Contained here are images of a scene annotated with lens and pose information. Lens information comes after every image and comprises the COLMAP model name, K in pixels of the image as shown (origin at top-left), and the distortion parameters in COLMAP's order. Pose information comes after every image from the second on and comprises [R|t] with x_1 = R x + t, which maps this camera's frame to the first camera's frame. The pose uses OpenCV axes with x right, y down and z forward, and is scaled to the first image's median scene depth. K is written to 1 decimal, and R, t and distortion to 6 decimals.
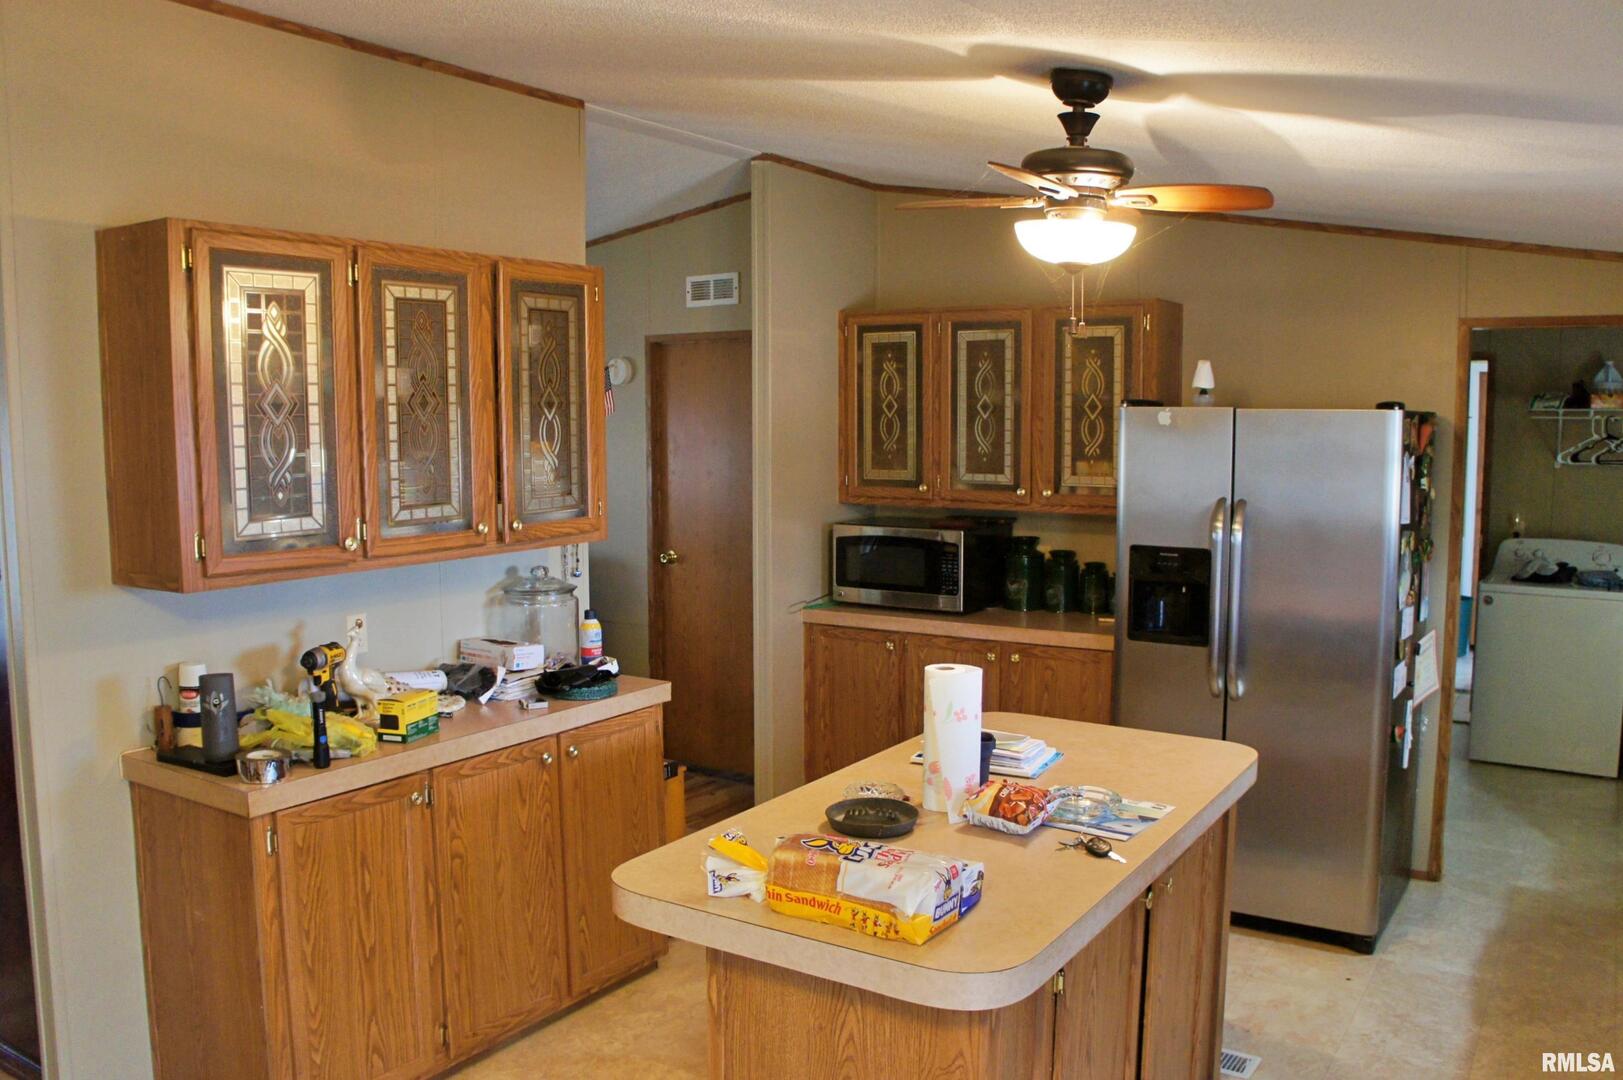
lens RADIAL K [[1311.0, 0, 811.5], [0, 1311.0, 540.0], [0, 0, 1]] dist [-0.158798, 0.119355]
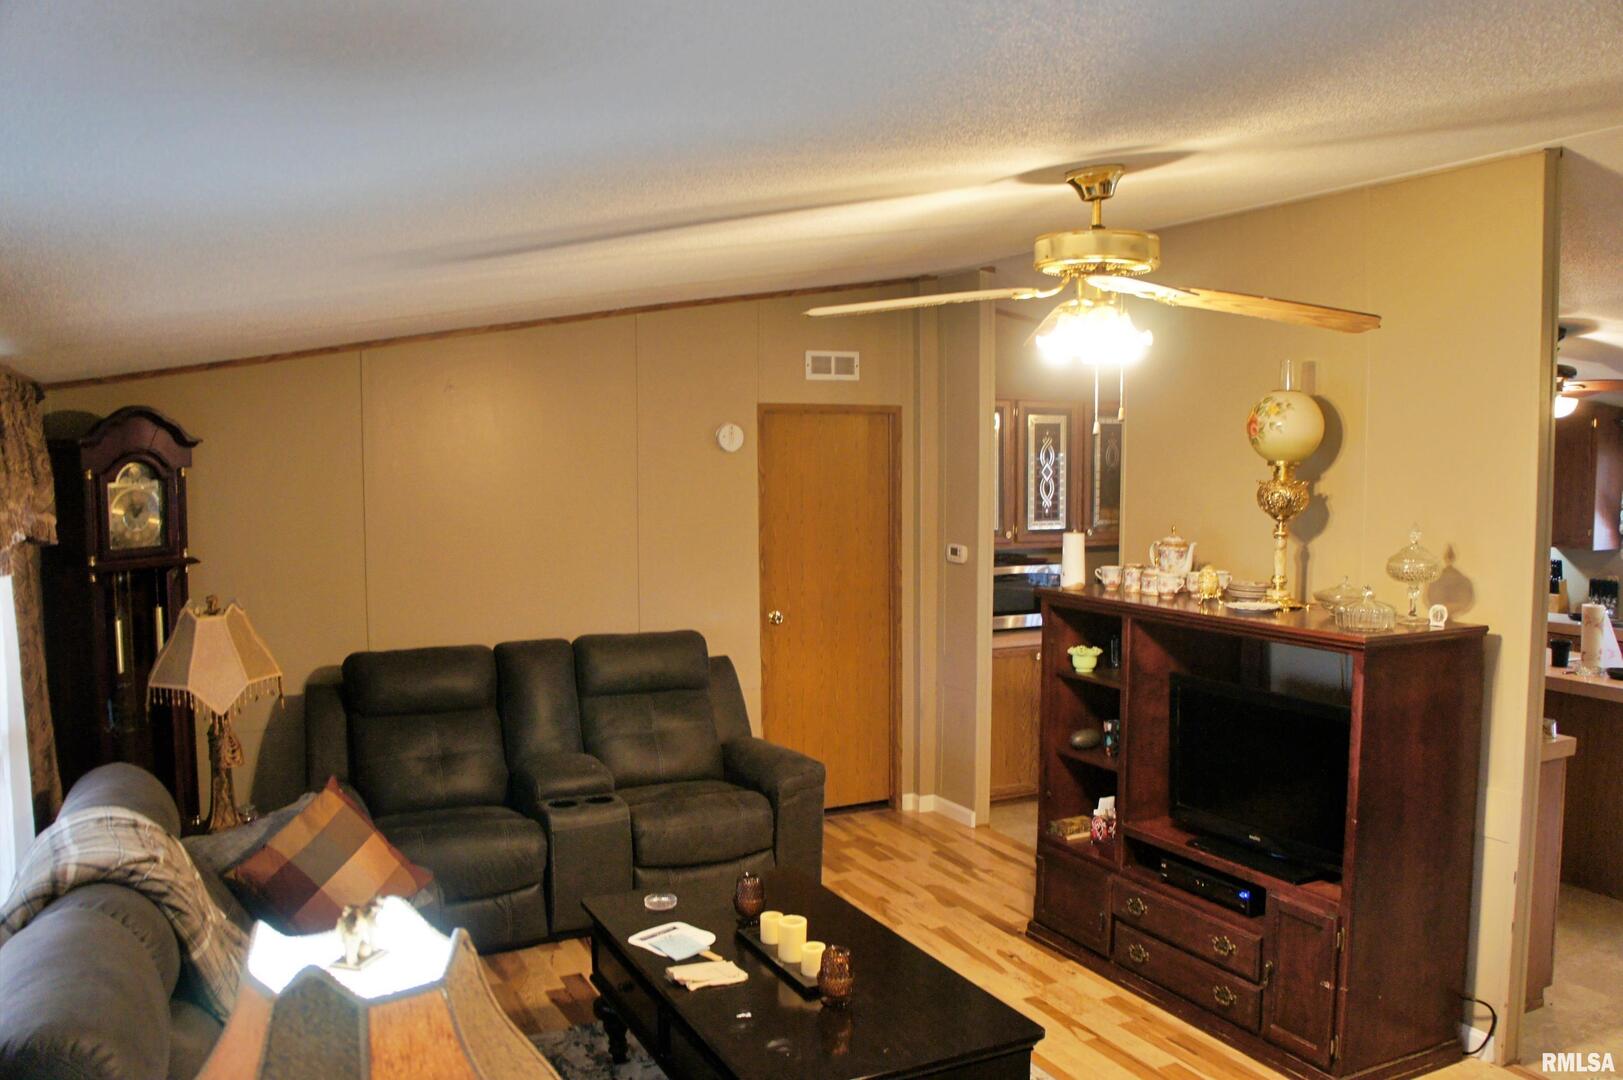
lens RADIAL K [[1311.0, 0, 811.5], [0, 1311.0, 540.0], [0, 0, 1]] dist [-0.158798, 0.119355]
pose [[0.509745, -0.051718, 0.858769, -1.079104], [0.085600, 0.996287, 0.009190, -0.060292], [-0.856056, 0.068826, 0.512280, 0.483822]]
